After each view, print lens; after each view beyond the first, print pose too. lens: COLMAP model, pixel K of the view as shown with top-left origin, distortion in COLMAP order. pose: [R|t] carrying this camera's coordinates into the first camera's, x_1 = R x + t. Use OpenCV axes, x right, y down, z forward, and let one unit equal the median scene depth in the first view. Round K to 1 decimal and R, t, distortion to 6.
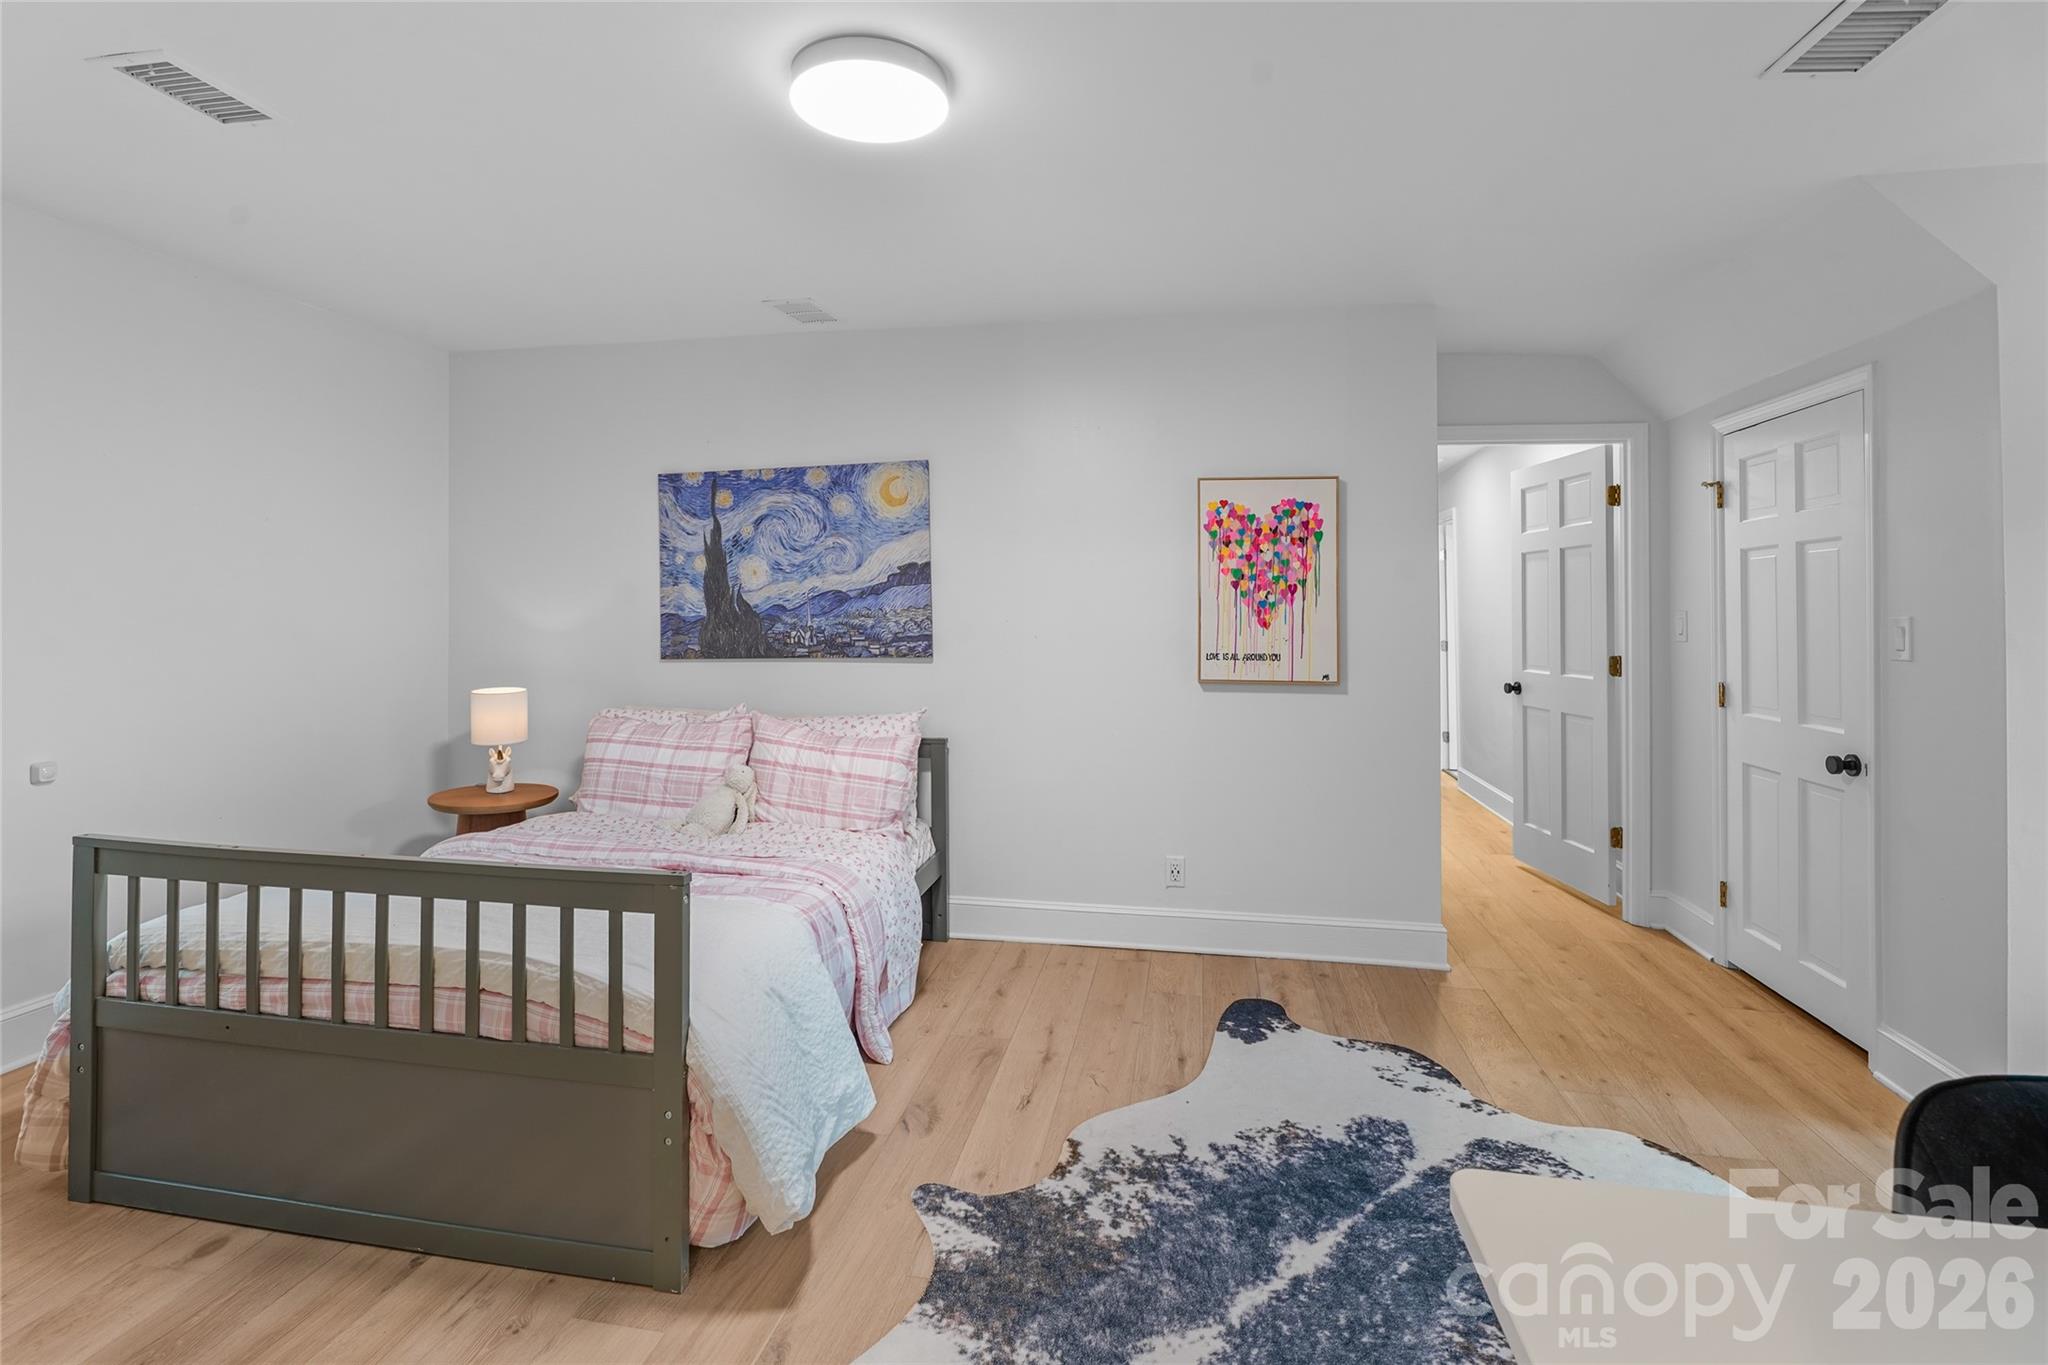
lens RADIAL K [[959.7, 0, 1030.7], [0, 959.7, 583.1], [0, 0, 1]] dist [-0.016401, 0.004142]
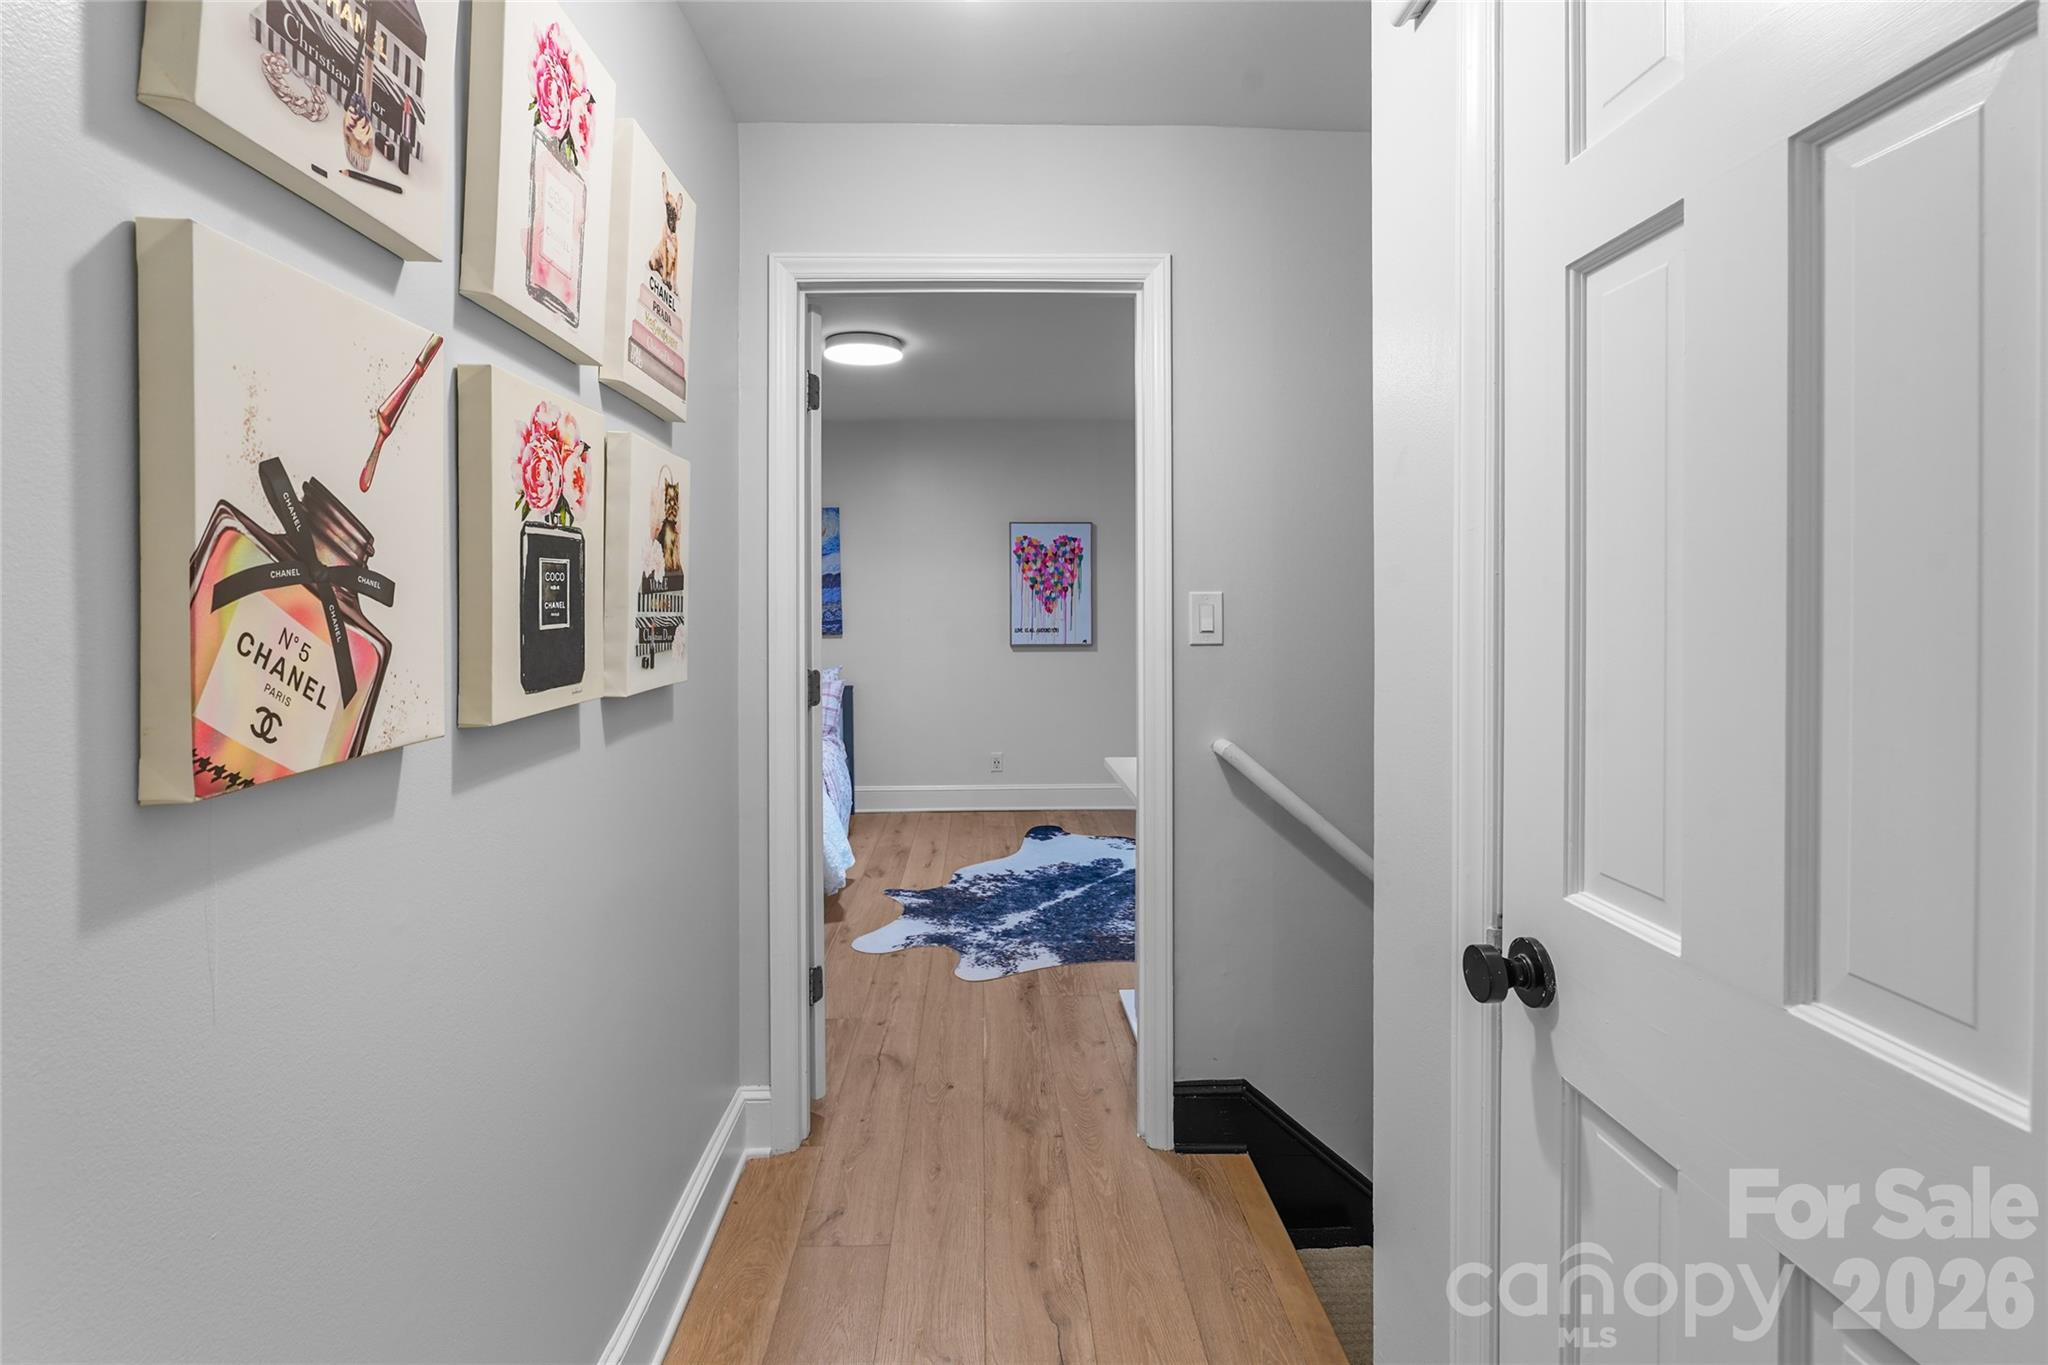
lens RADIAL K [[959.7, 0, 1021.9], [0, 959.7, 600.7], [0, 0, 1]] dist [-0.016401, 0.004142]
pose [[0.976762, -0.009256, 0.214128, -0.246609], [0.003733, 0.999650, 0.026180, -0.027561], [-0.214295, -0.024772, 0.976455, -0.954443]]
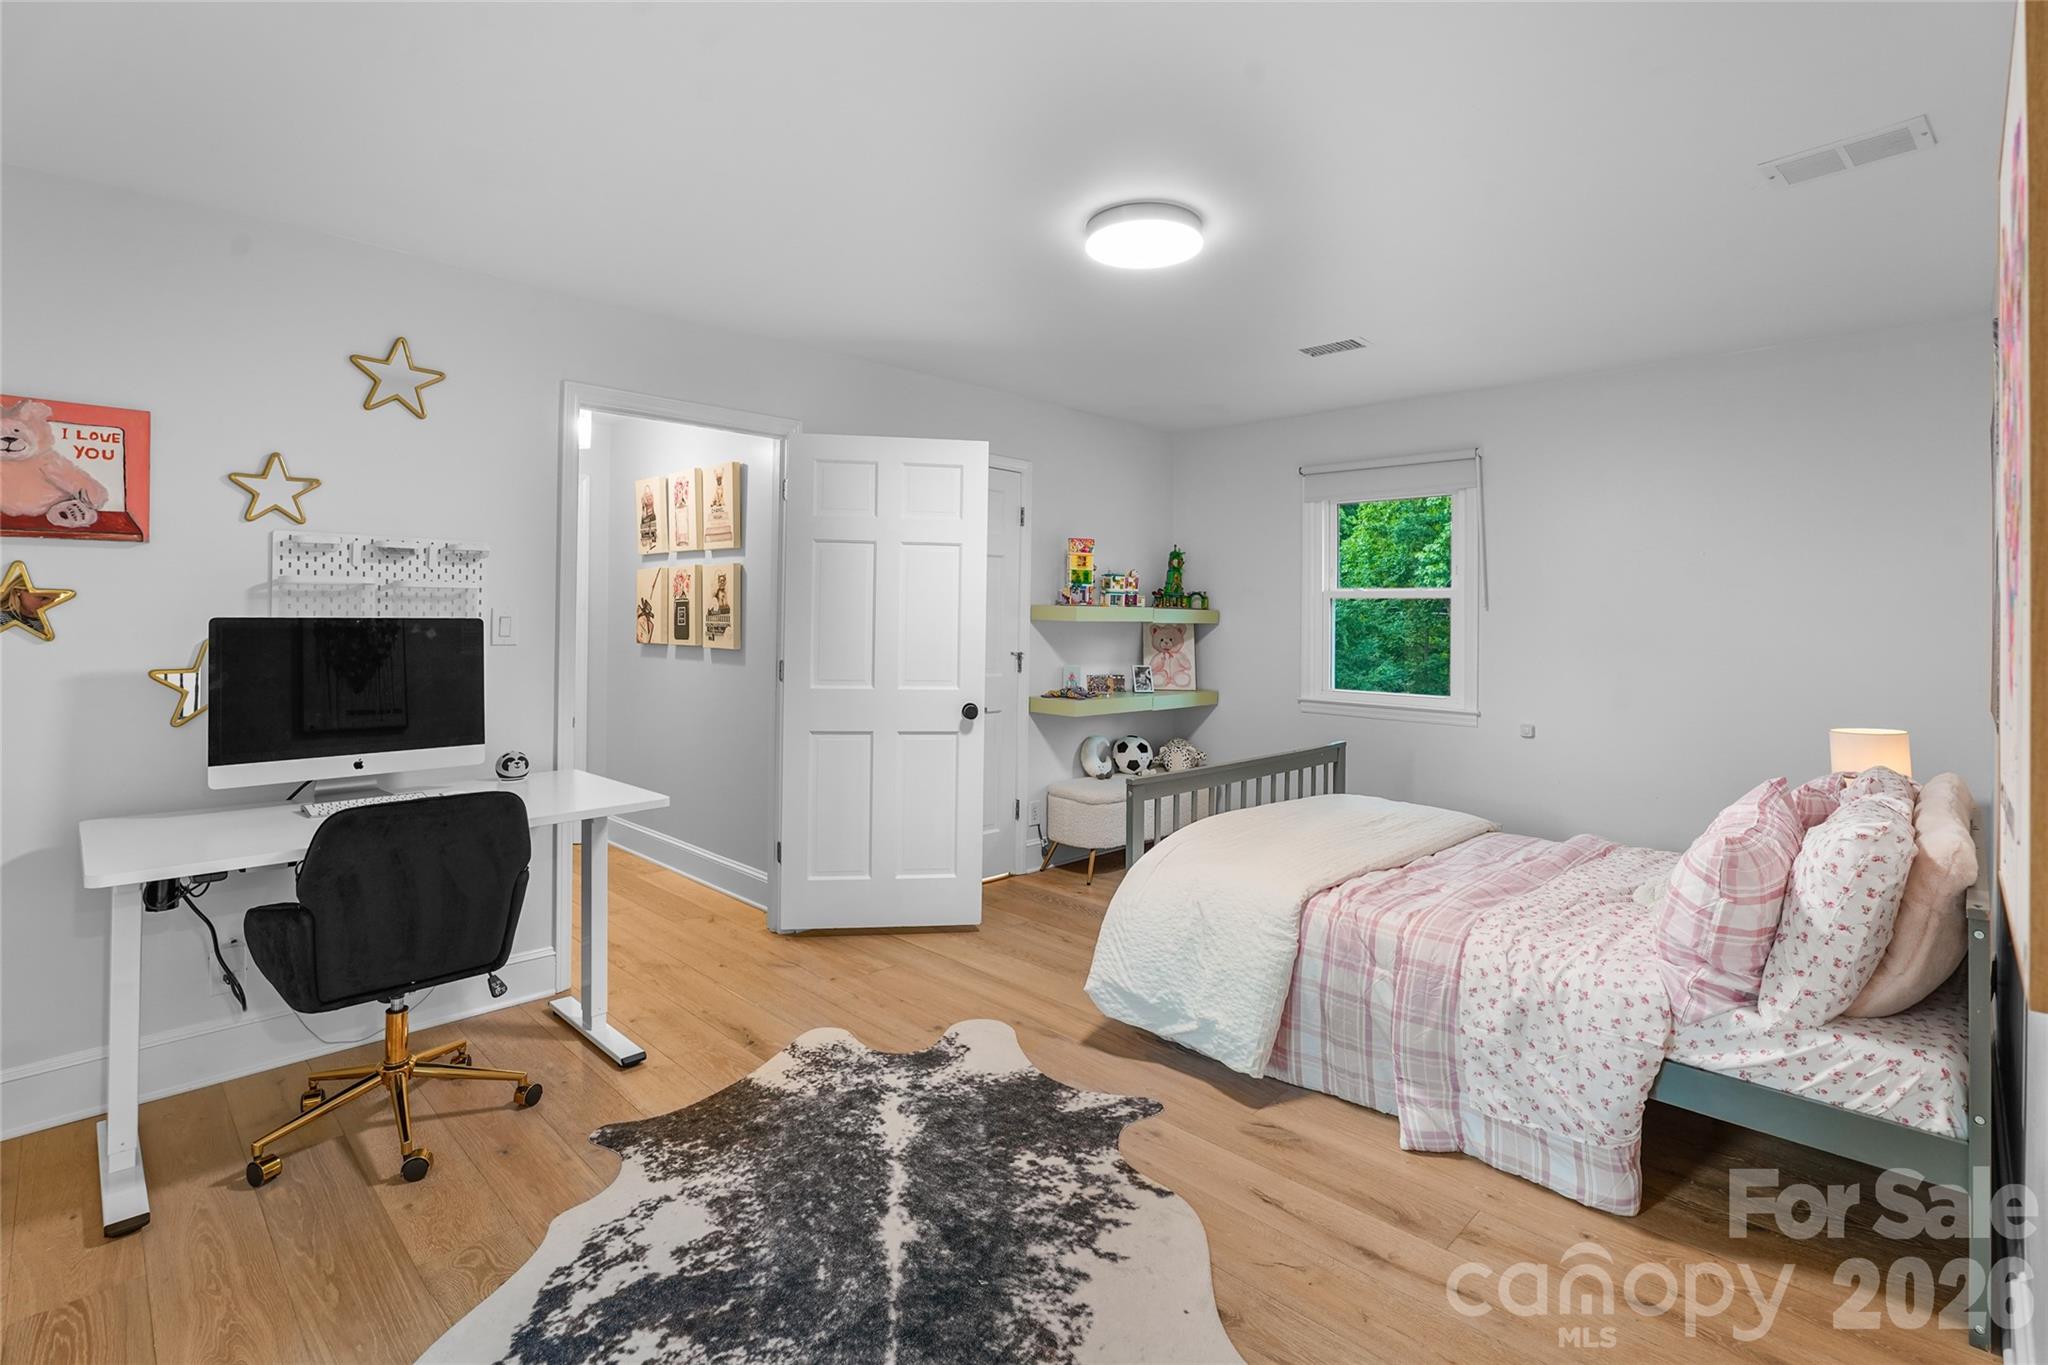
lens RADIAL K [[959.7, 0, 1033.0], [0, 959.7, 619.8], [0, 0, 1]] dist [-0.016401, 0.004142]
pose [[-0.569022, -0.013473, -0.822212, 0.911043], [0.009325, 0.999696, -0.022835, 0.045591], [0.822270, -0.020660, -0.568723, 1.464636]]
